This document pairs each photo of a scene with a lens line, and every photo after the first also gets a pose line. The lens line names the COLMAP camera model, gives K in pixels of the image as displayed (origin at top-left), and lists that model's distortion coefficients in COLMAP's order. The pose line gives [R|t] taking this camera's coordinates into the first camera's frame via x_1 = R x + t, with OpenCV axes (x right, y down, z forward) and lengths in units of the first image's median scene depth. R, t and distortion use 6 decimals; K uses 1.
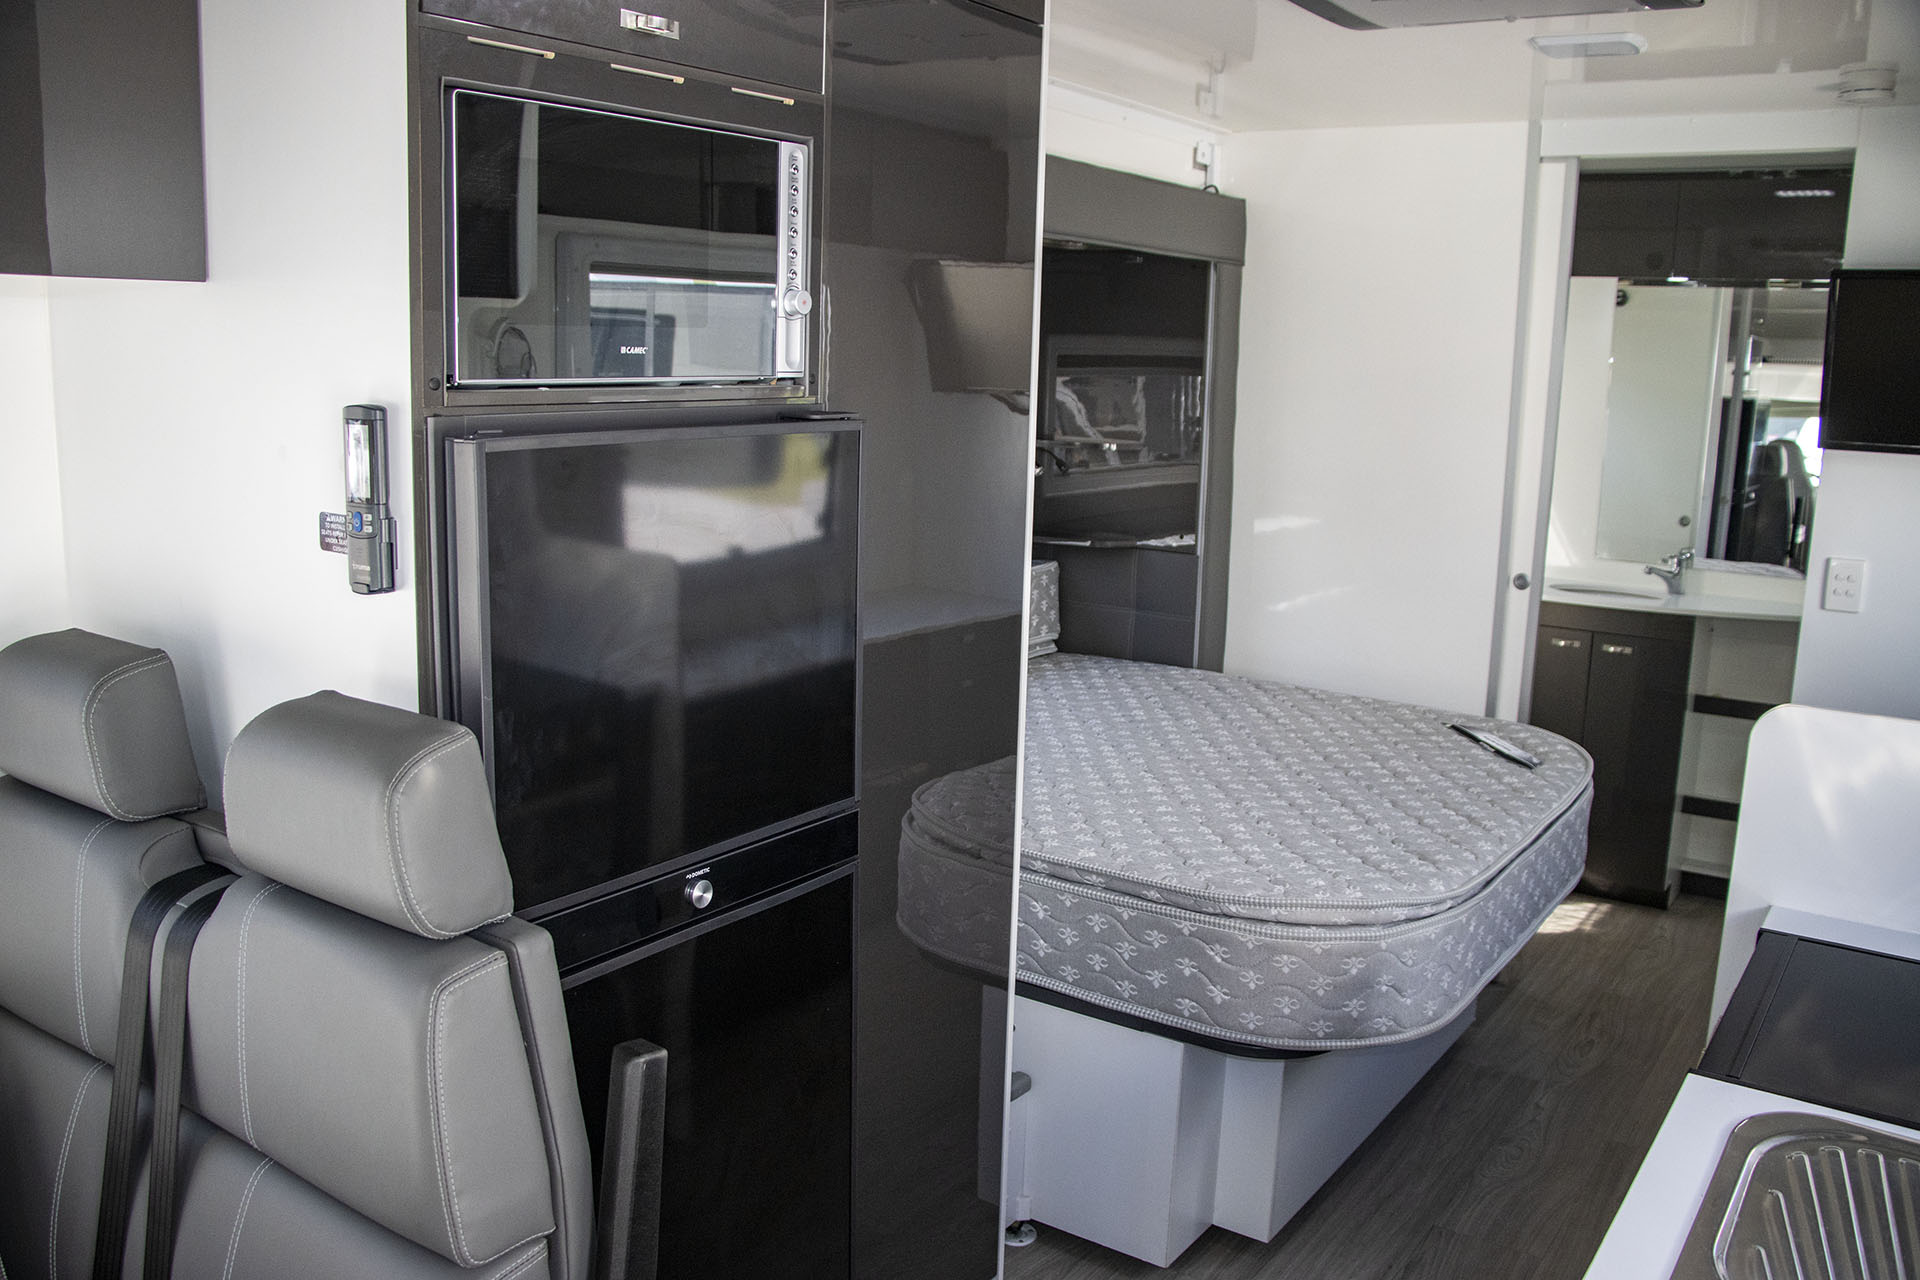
lens RADIAL K [[1594.9, 0, 943.7], [0, 1594.9, 650.5], [0, 0, 1]] dist [-0.182887, 0.122160]
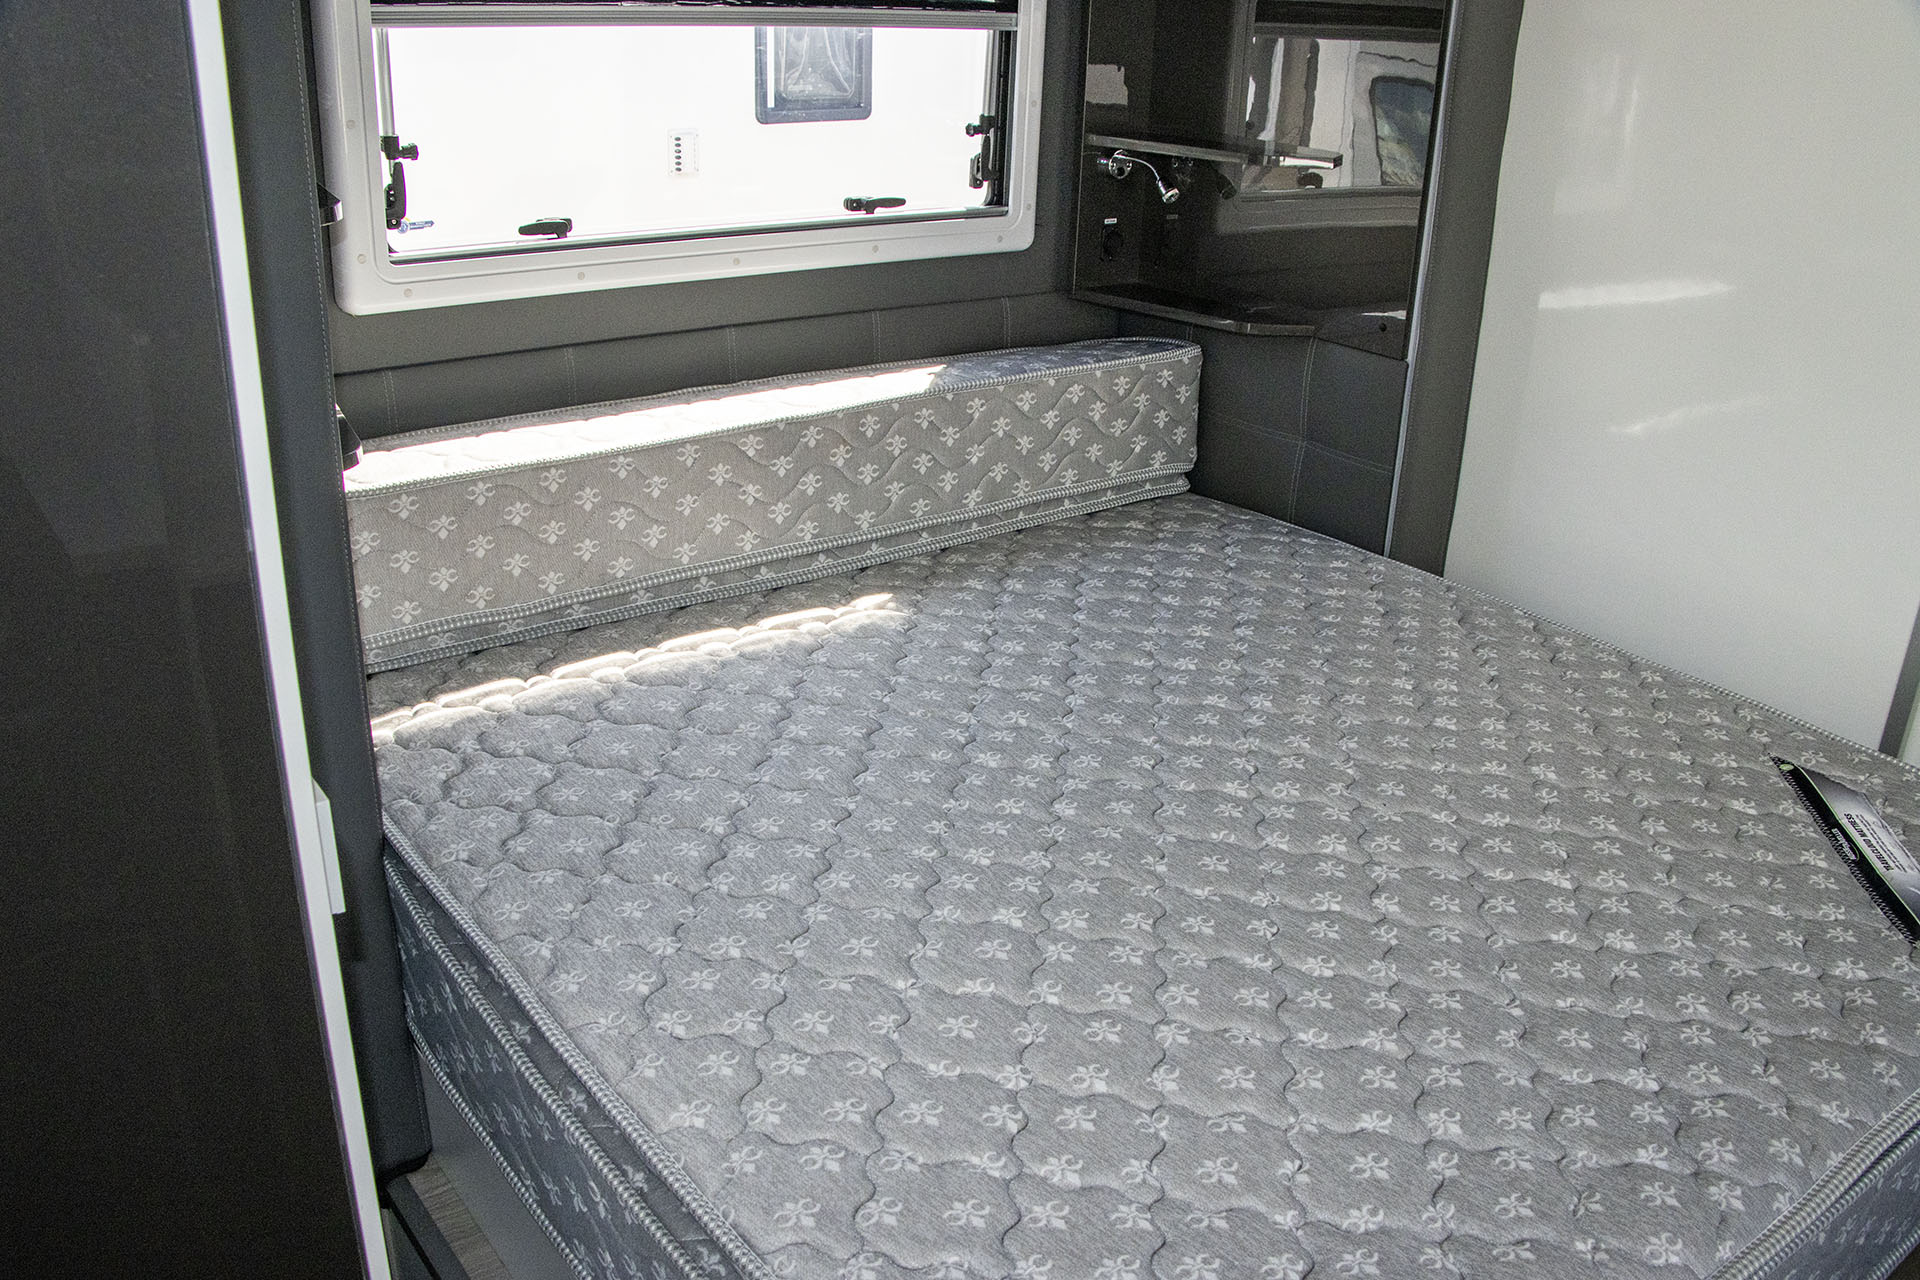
lens RADIAL K [[1594.9, 0, 943.7], [0, 1594.9, 650.5], [0, 0, 1]] dist [-0.182887, 0.122160]
pose [[0.947939, 0.122065, -0.294129, 0.297939], [-0.059979, 0.975526, 0.211545, -0.111874], [0.312752, -0.182890, 0.932061, 0.675528]]
